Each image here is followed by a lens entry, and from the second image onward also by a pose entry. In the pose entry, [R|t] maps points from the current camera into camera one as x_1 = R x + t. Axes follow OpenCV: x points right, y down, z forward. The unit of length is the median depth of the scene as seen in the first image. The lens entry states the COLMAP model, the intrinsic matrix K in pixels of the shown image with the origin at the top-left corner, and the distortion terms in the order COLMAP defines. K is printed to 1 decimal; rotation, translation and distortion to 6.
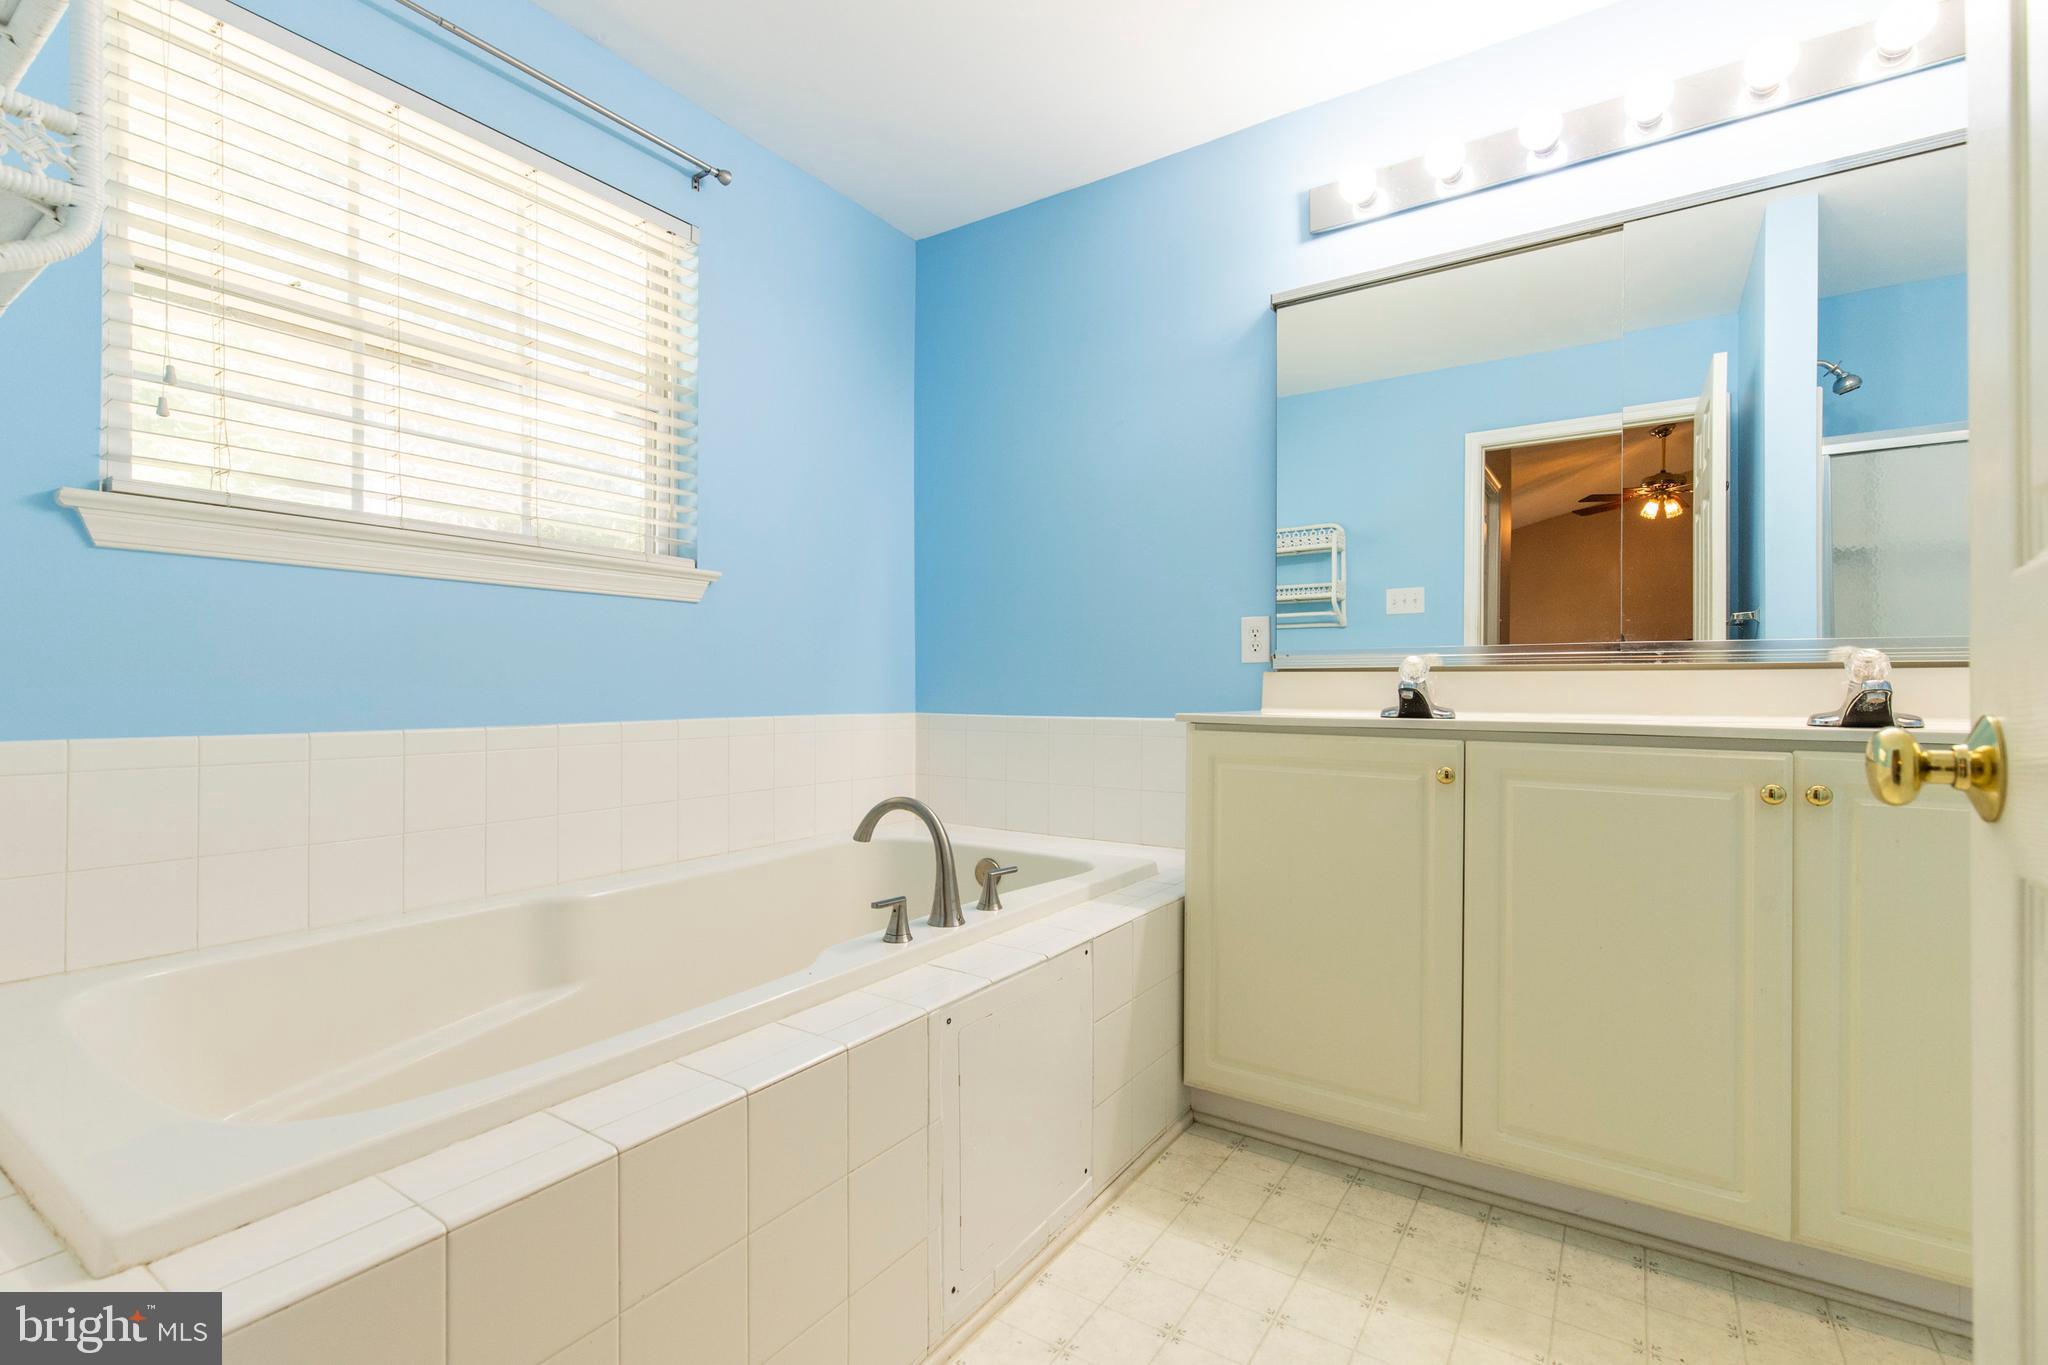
lens RADIAL K [[915.4, 0, 1017.9], [0, 915.4, 683.5], [0, 0, 1]] dist [0.004451, 0.000650]
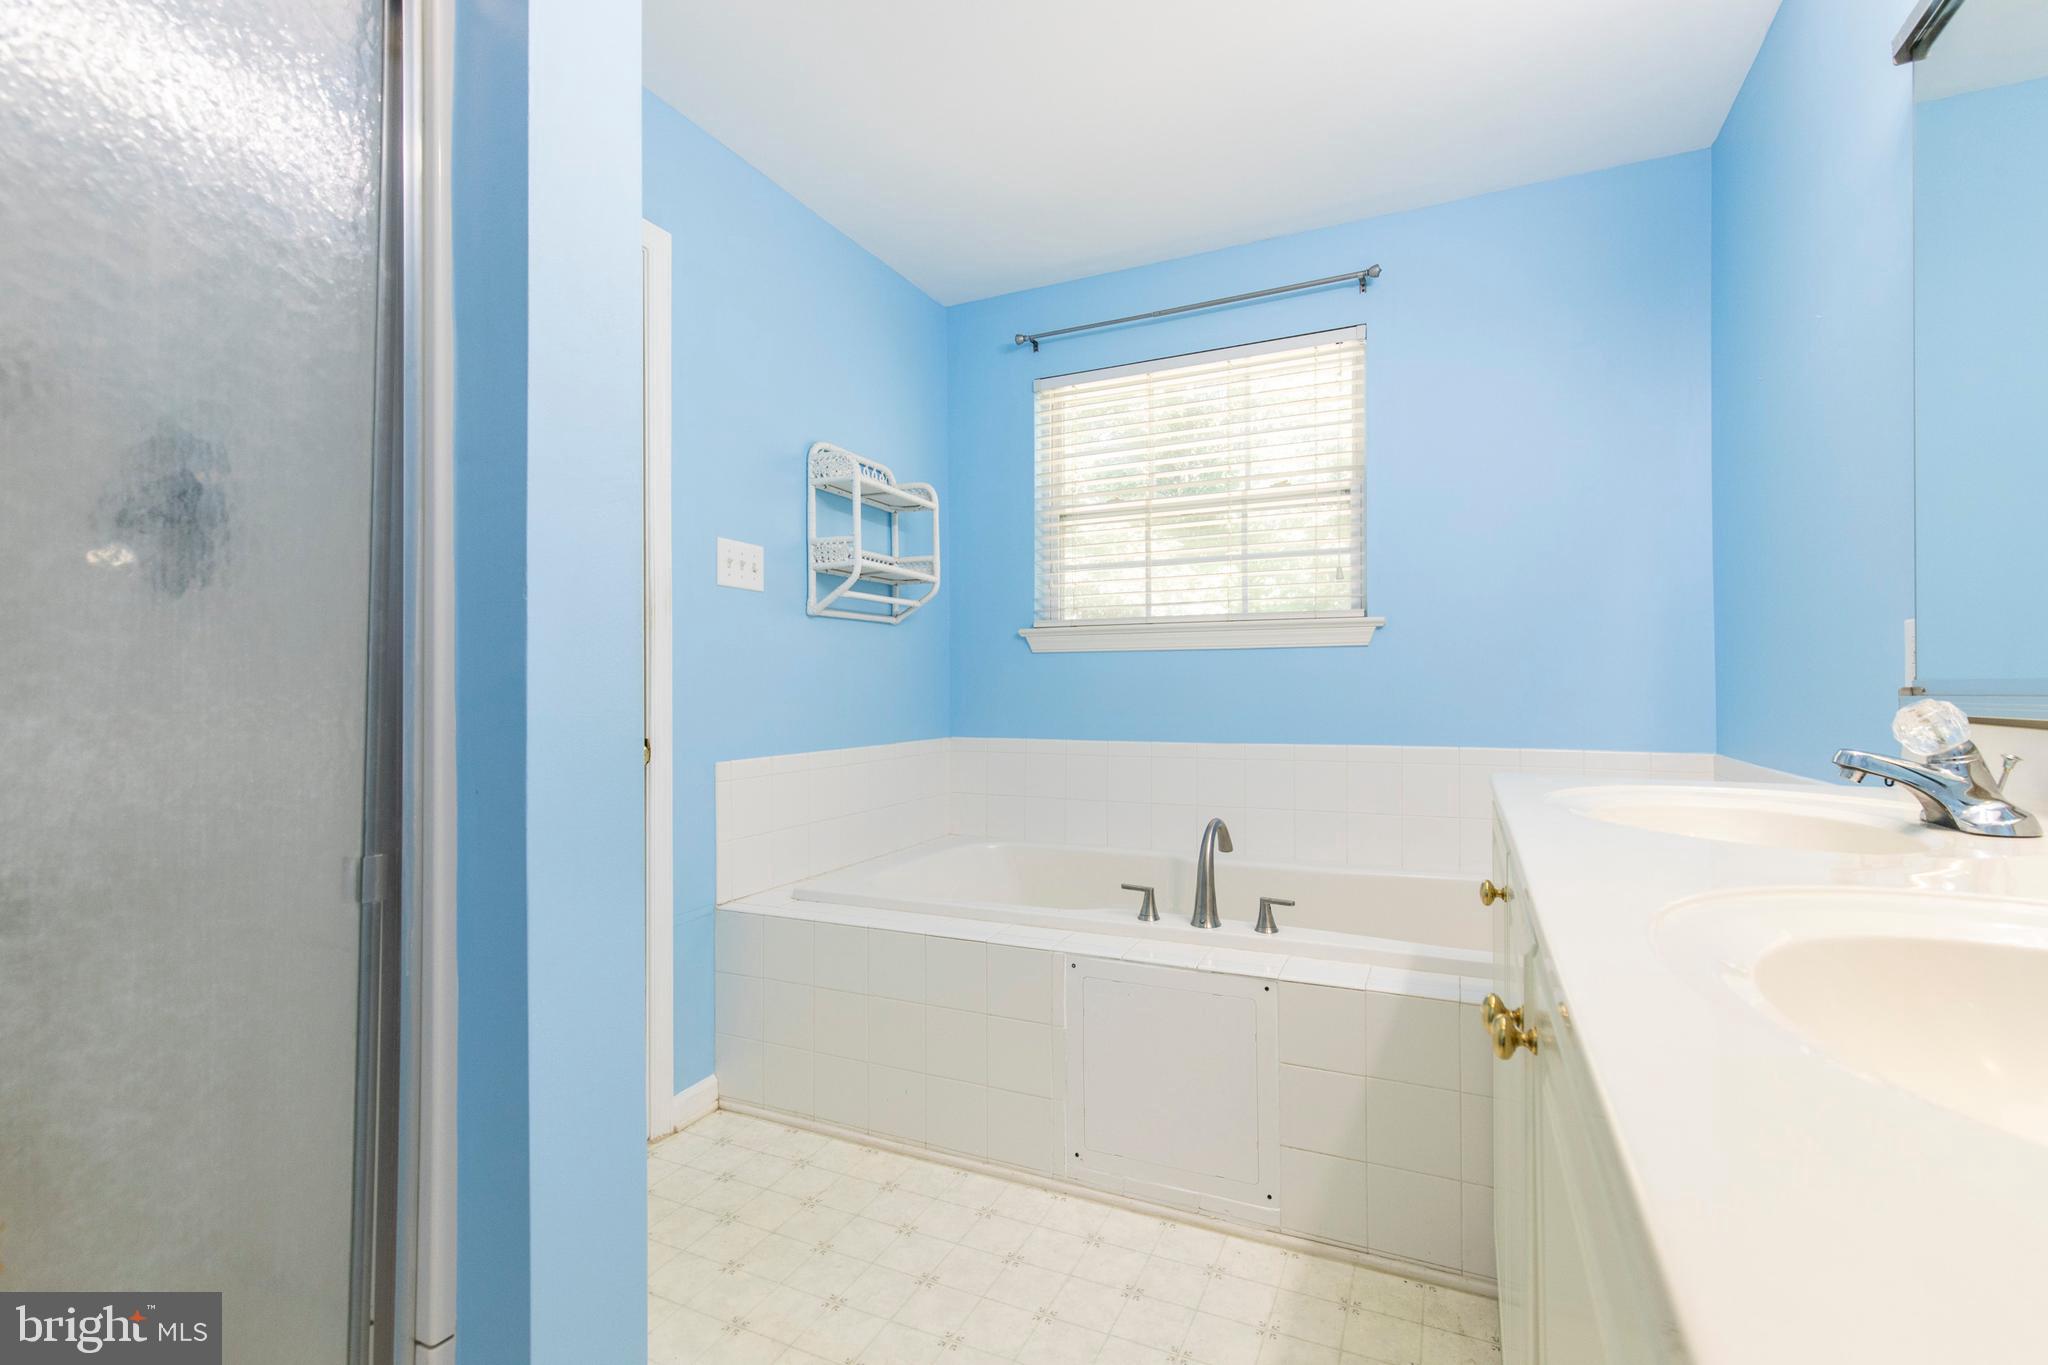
lens RADIAL K [[915.4, 0, 1016.0], [0, 915.4, 692.1], [0, 0, 1]] dist [0.004451, 0.000650]
pose [[0.141583, -0.011041, -0.989865, 1.008540], [0.015161, 0.999845, -0.008984, -0.035963], [0.989810, -0.013736, 0.141729, 0.538781]]
